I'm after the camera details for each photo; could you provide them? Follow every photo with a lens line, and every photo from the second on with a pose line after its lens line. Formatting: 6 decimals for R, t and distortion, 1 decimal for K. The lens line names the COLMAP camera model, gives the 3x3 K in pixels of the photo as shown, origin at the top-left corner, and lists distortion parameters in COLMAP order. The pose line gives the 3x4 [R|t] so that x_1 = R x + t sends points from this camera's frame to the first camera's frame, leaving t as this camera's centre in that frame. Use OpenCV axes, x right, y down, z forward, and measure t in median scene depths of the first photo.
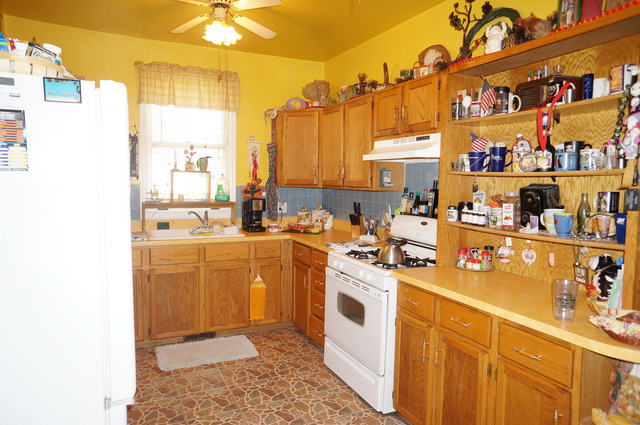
lens RADIAL K [[435.8, 0, 320.0], [0, 435.8, 212.5], [0, 0, 1]] dist [-0.060623, 0.099480]
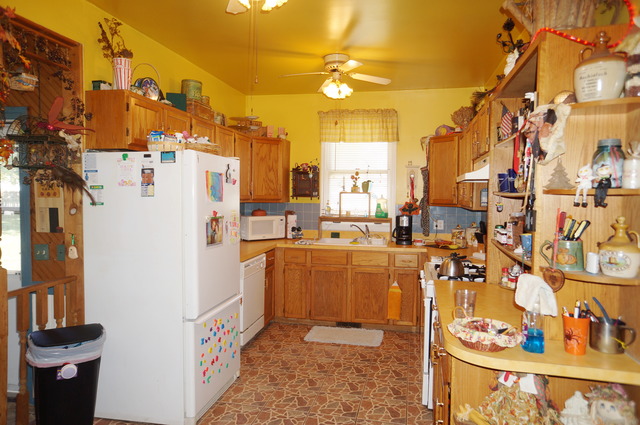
lens RADIAL K [[435.8, 0, 320.0], [0, 435.8, 212.5], [0, 0, 1]] dist [-0.060623, 0.099480]
pose [[0.793097, 0.017245, -0.608851, 0.393089], [-0.043110, 0.998682, -0.027869, 0.001474], [0.607568, 0.048350, 0.792795, -0.054543]]
